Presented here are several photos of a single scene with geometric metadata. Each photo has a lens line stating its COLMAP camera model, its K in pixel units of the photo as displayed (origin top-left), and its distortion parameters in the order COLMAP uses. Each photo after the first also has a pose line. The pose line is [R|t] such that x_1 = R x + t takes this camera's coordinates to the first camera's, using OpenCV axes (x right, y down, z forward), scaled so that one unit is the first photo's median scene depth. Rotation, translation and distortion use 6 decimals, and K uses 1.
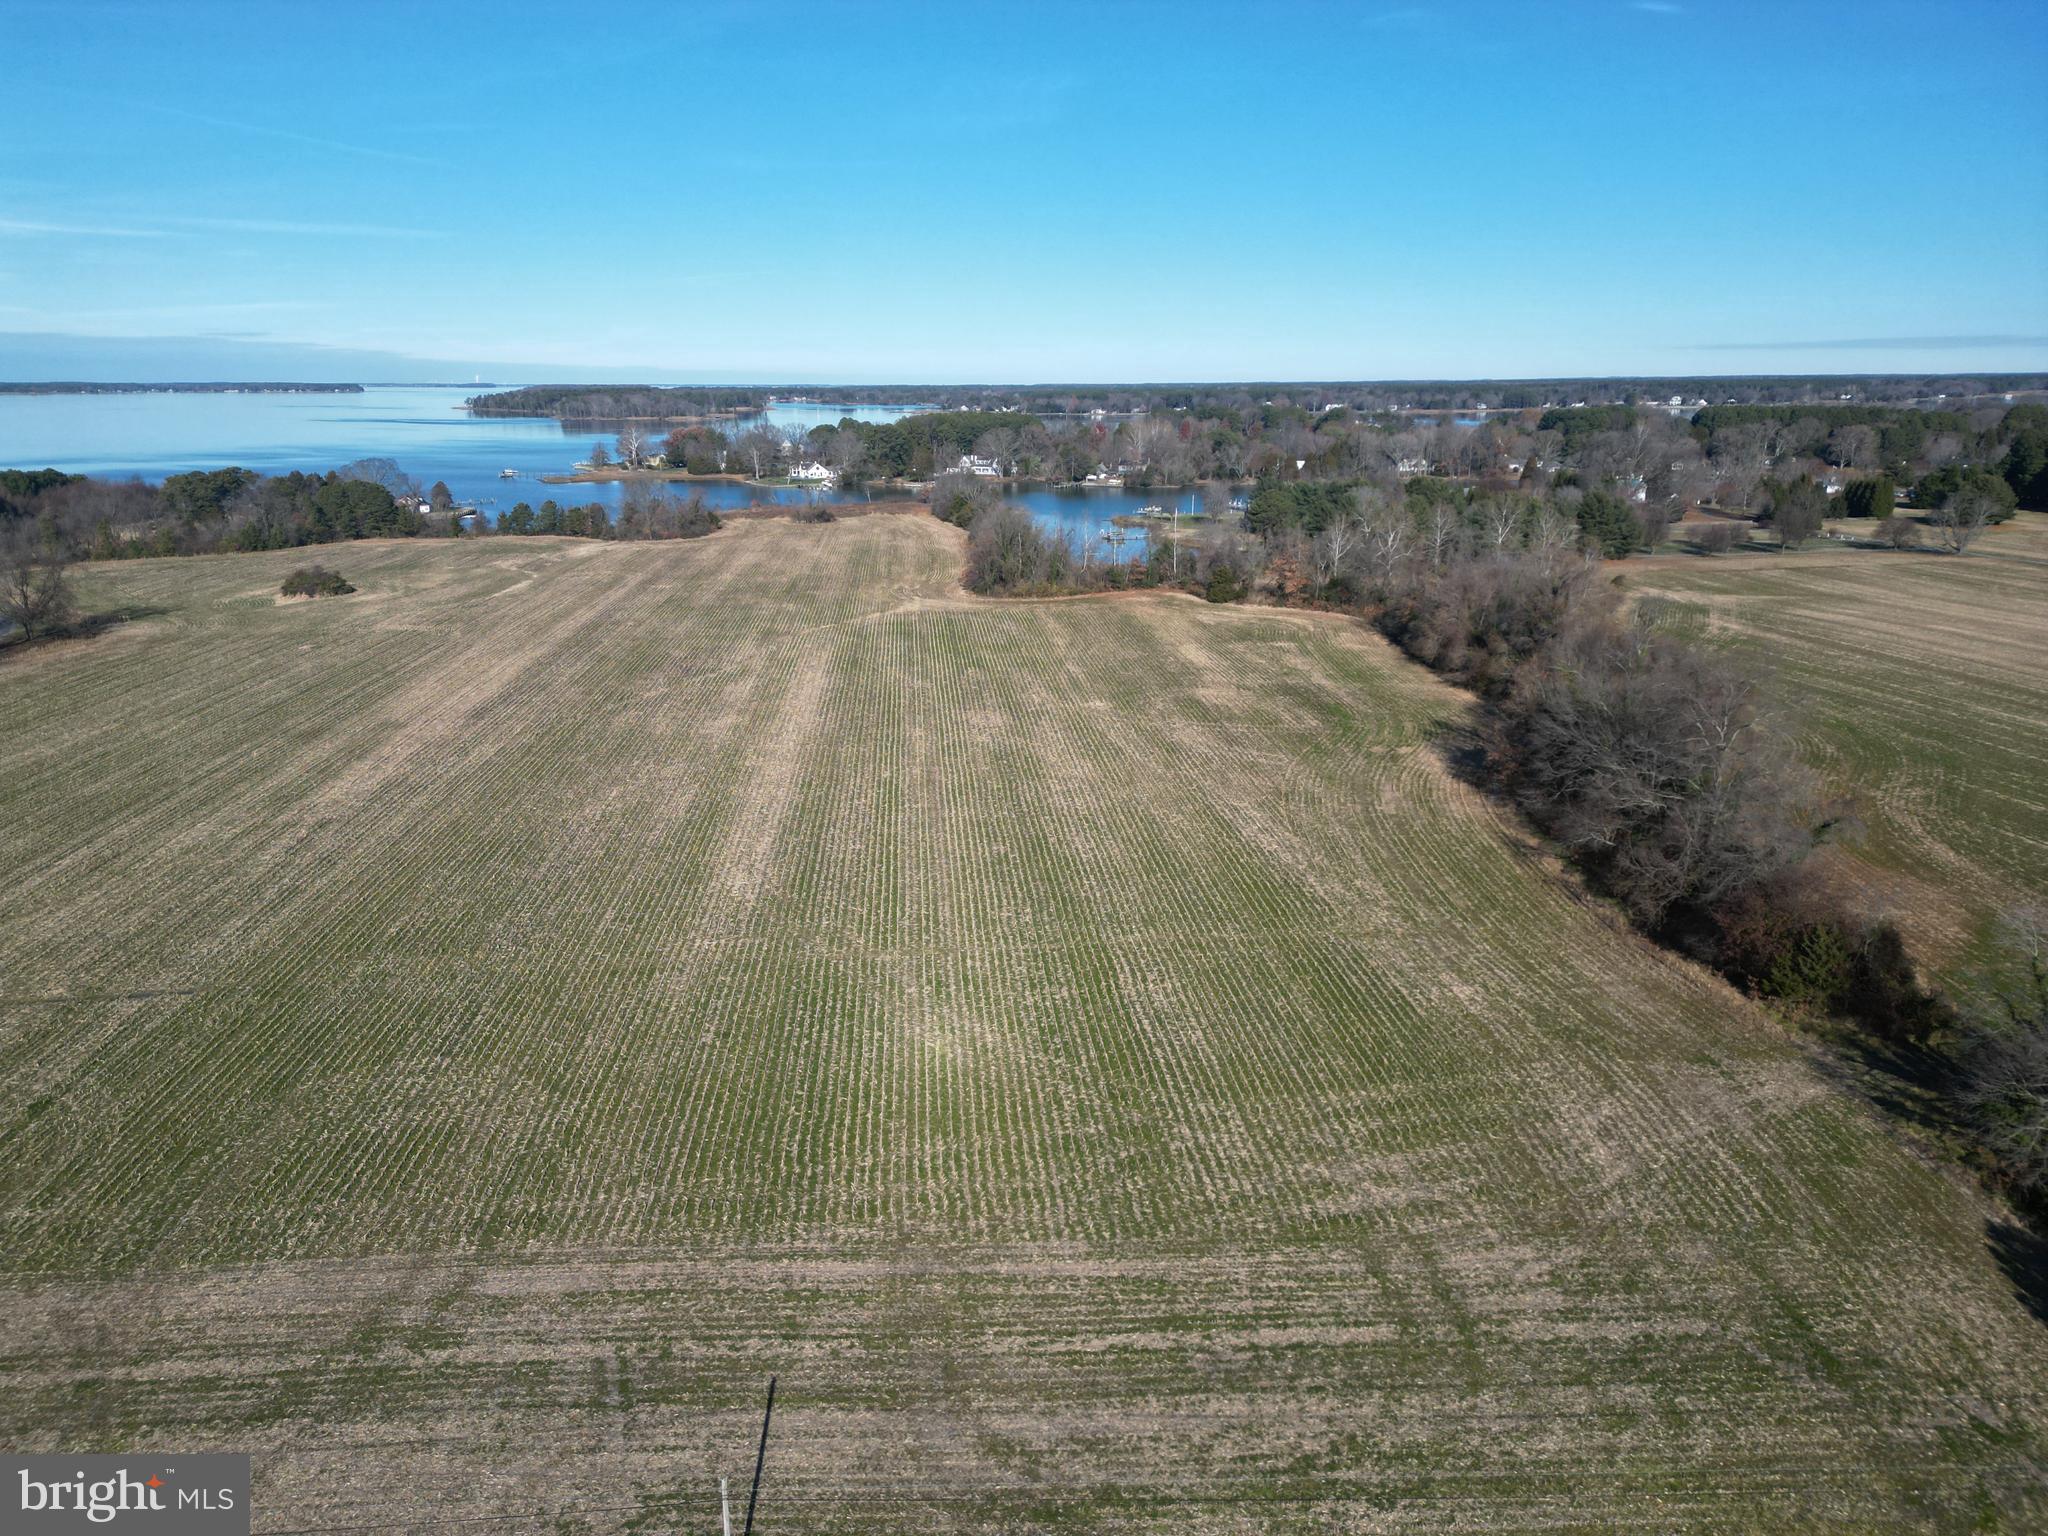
lens RADIAL K [[1420.3, 0, 1024.0], [0, 1420.3, 768.0], [0, 0, 1]] dist [0.082557, -0.078888]
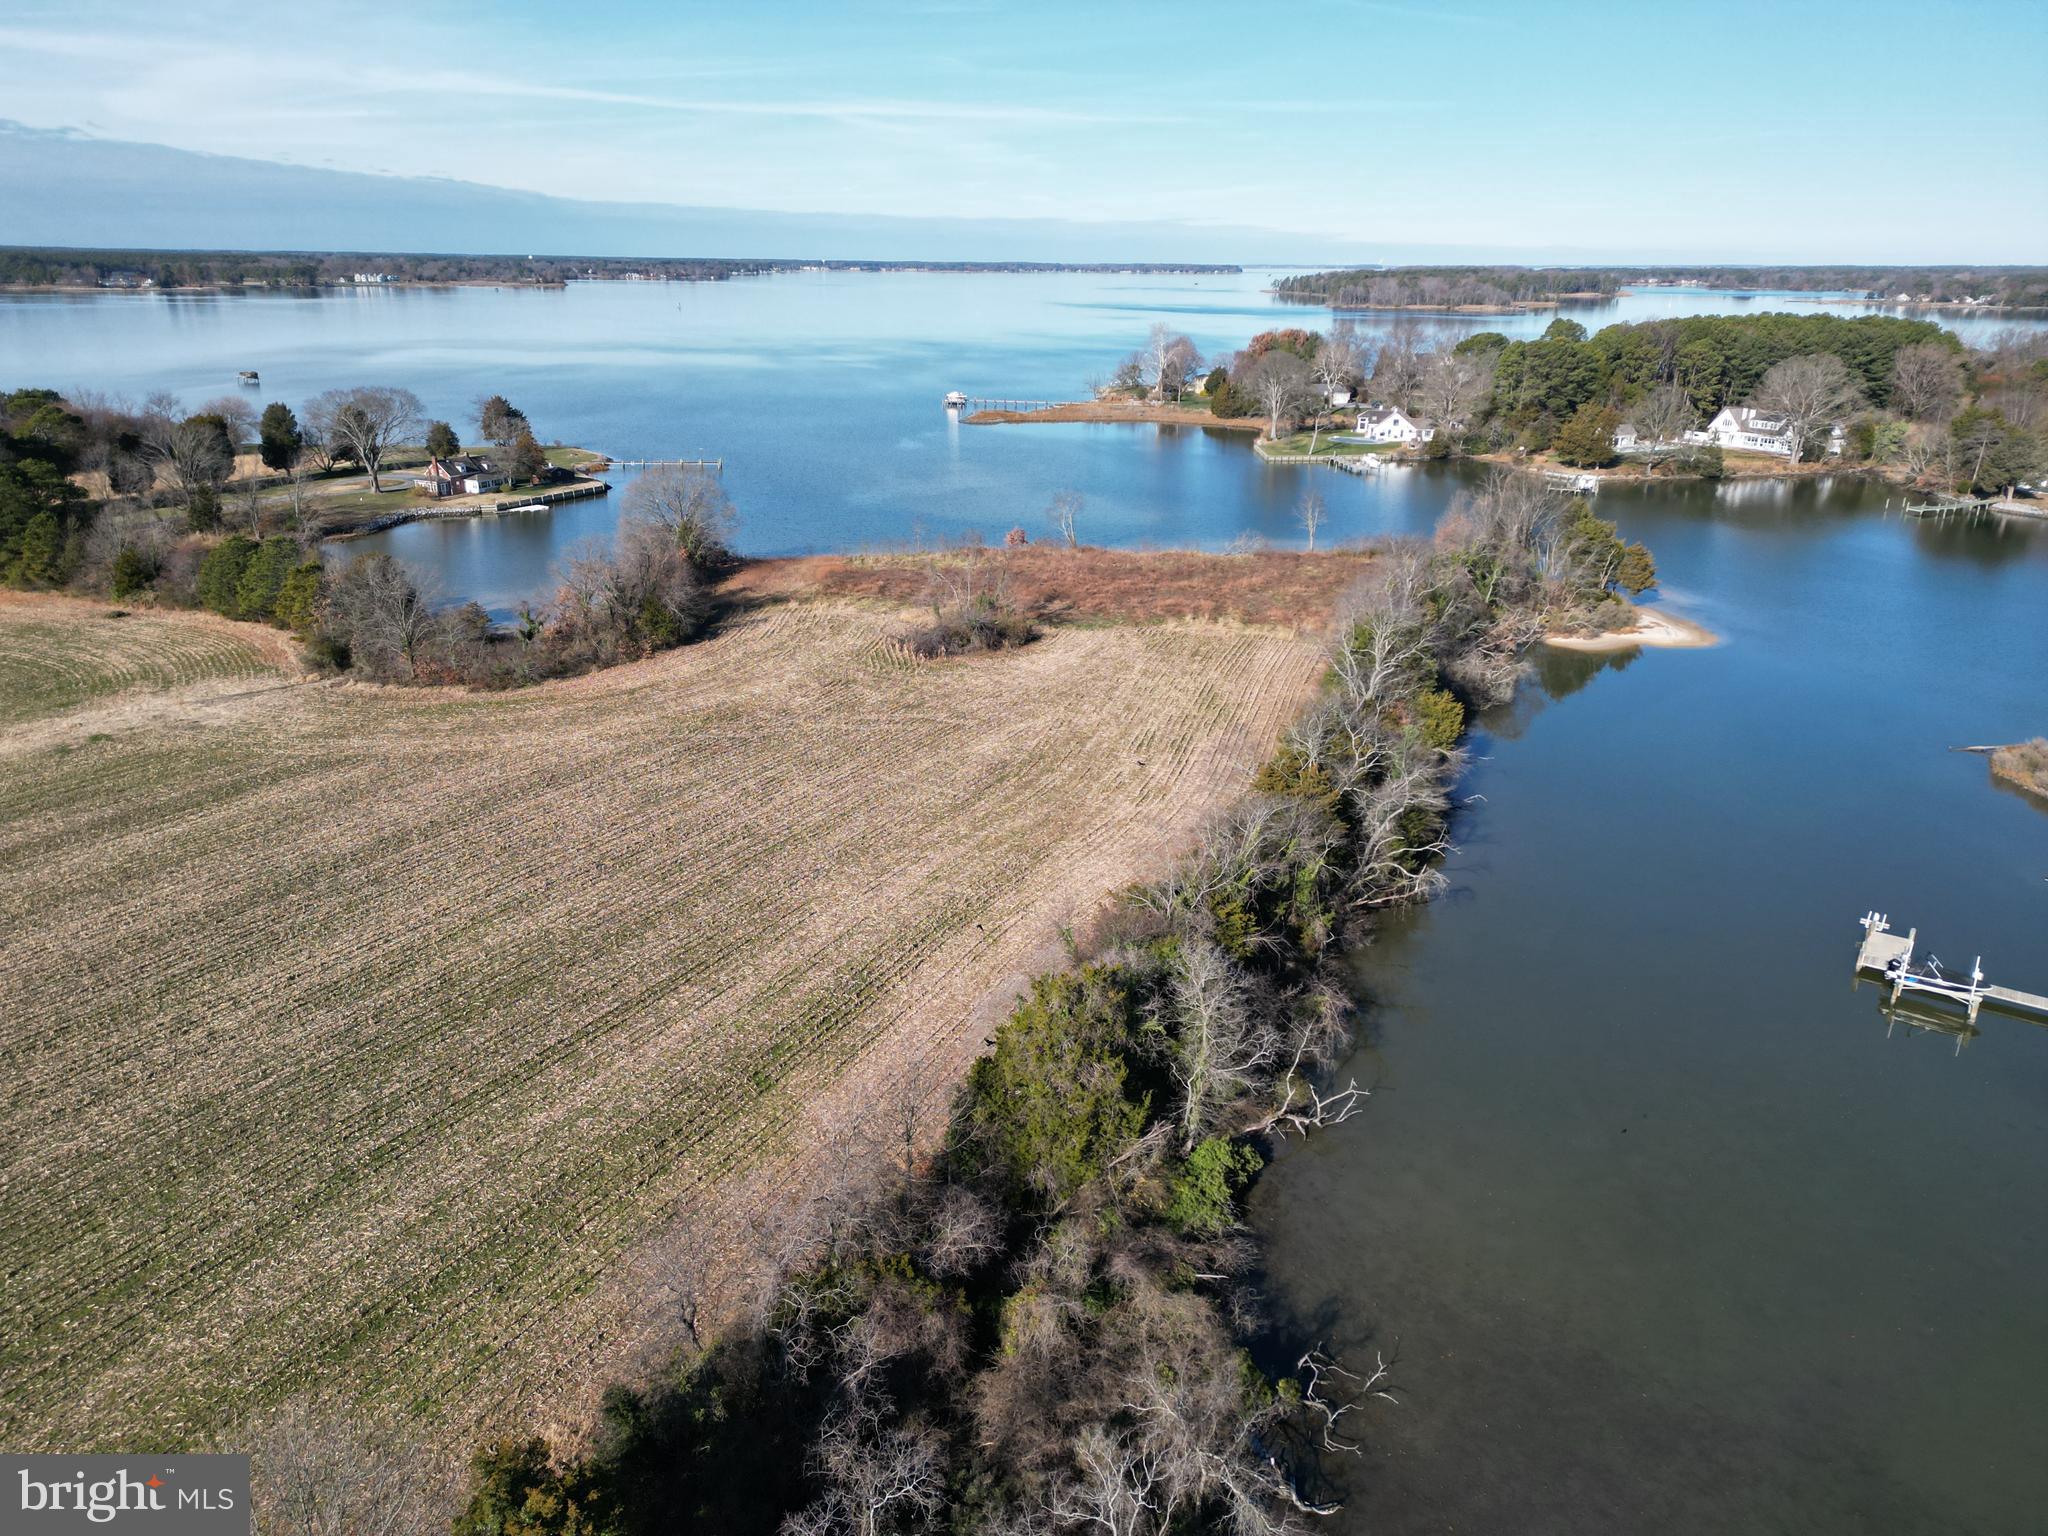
lens RADIAL K [[1420.3, 0, 1024.0], [0, 1420.3, 768.0], [0, 0, 1]] dist [0.082557, -0.078888]
pose [[0.834872, 0.194664, -0.514873, 0.078429], [-0.155748, 0.980695, 0.118235, -0.275543], [0.527950, -0.018521, 0.849074, 1.043983]]
